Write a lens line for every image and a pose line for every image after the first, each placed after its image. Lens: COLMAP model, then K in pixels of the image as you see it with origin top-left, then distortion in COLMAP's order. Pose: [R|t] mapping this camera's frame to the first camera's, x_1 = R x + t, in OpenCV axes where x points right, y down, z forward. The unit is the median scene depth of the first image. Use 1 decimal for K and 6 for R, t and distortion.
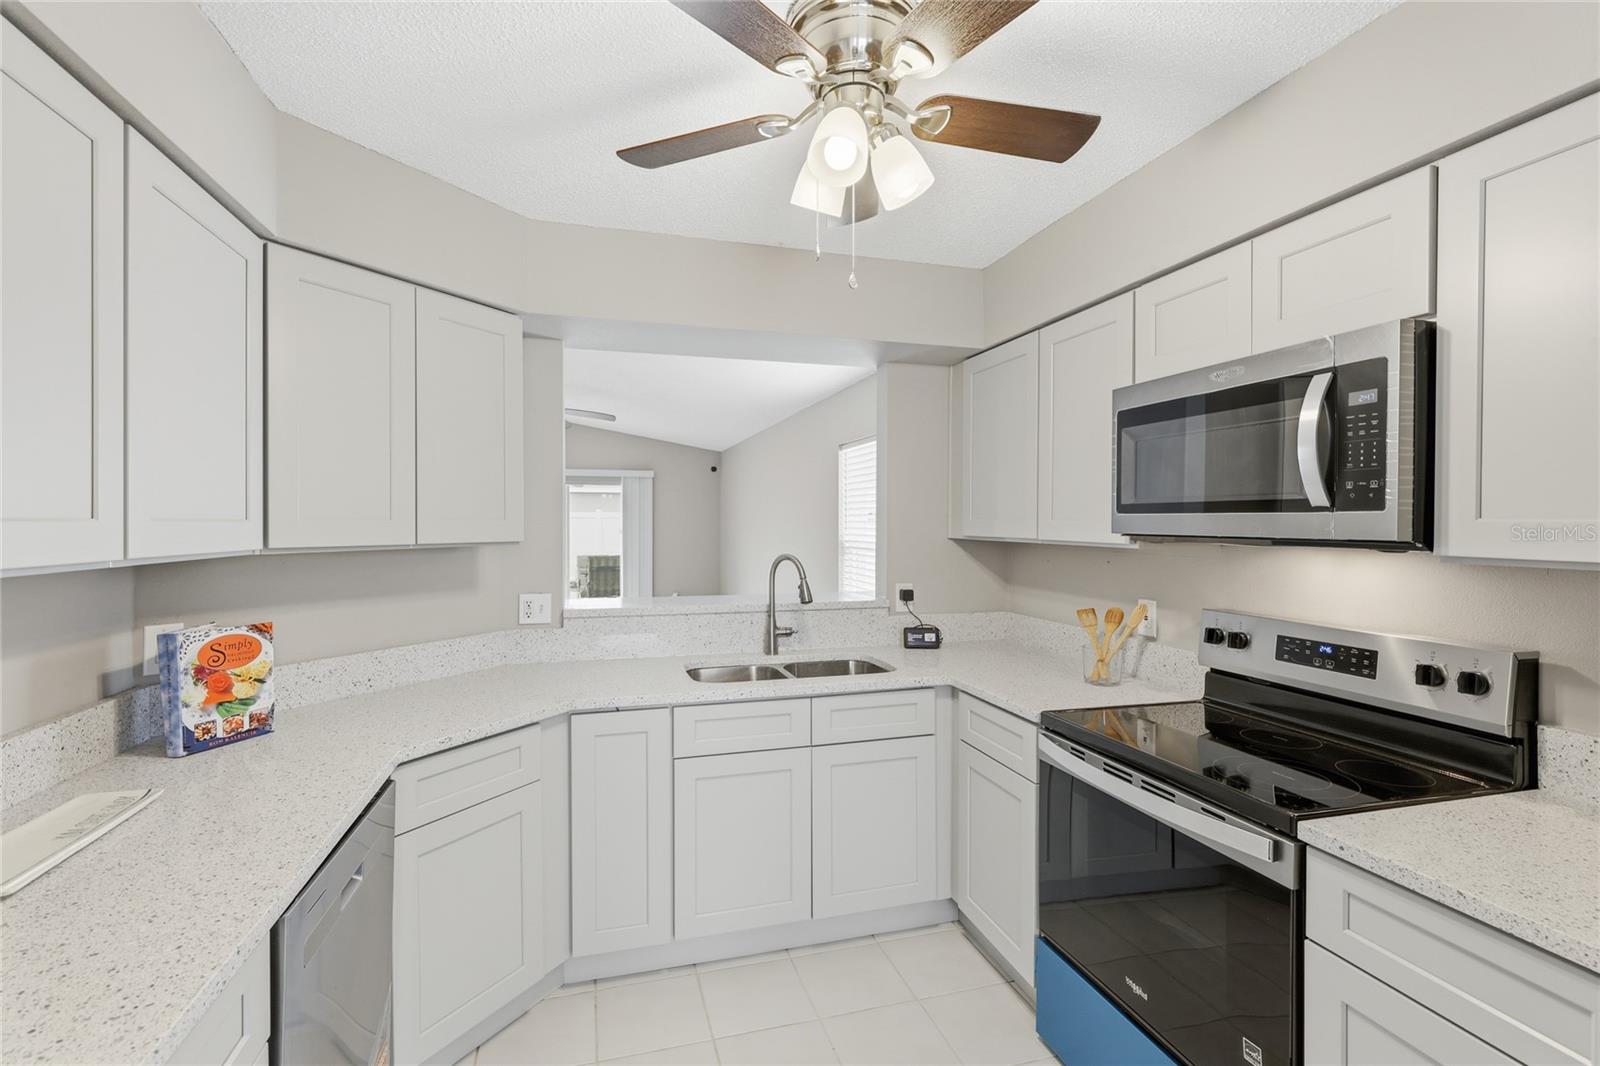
lens RADIAL K [[717.5, 0, 800.0], [0, 717.5, 533.0], [0, 0, 1]] dist [0.000063, -0.000052]
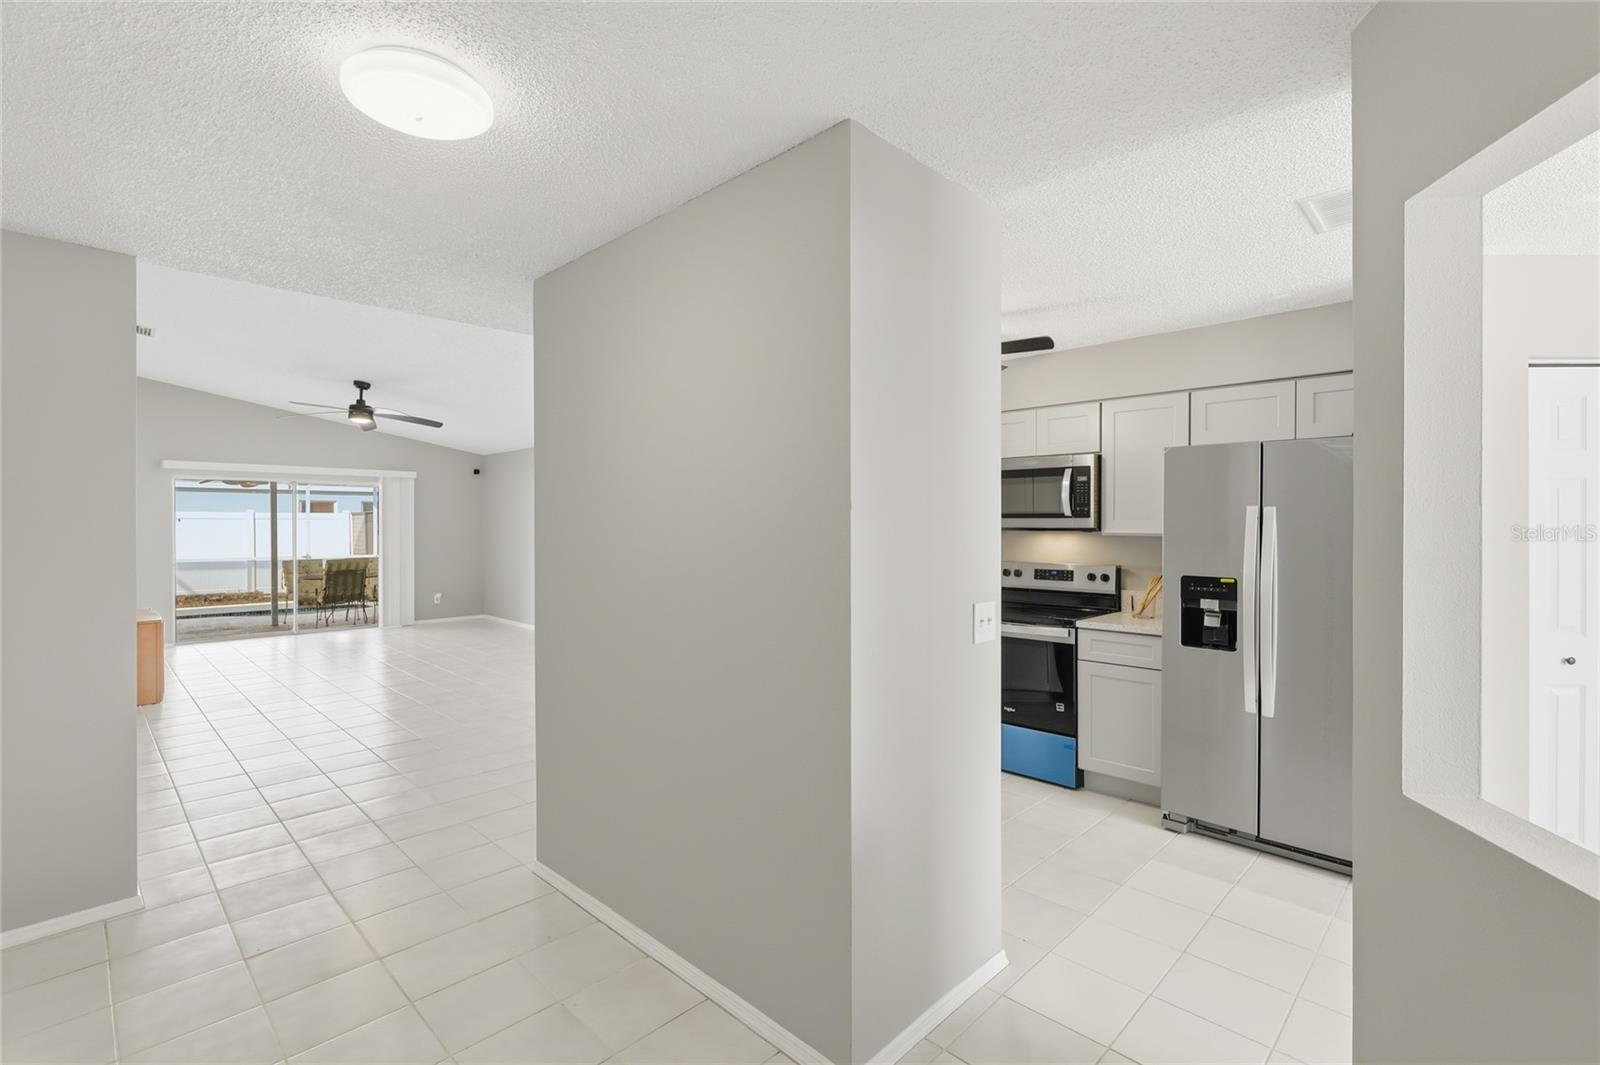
lens RADIAL K [[717.5, 0, 800.0], [0, 717.5, 532.5], [0, 0, 1]] dist [0.000063, -0.000052]
pose [[0.871329, -0.008627, 0.490624, -1.458050], [0.009401, 0.999955, 0.000887, 0.013648], [-0.490610, 0.003839, 0.871371, -0.860651]]
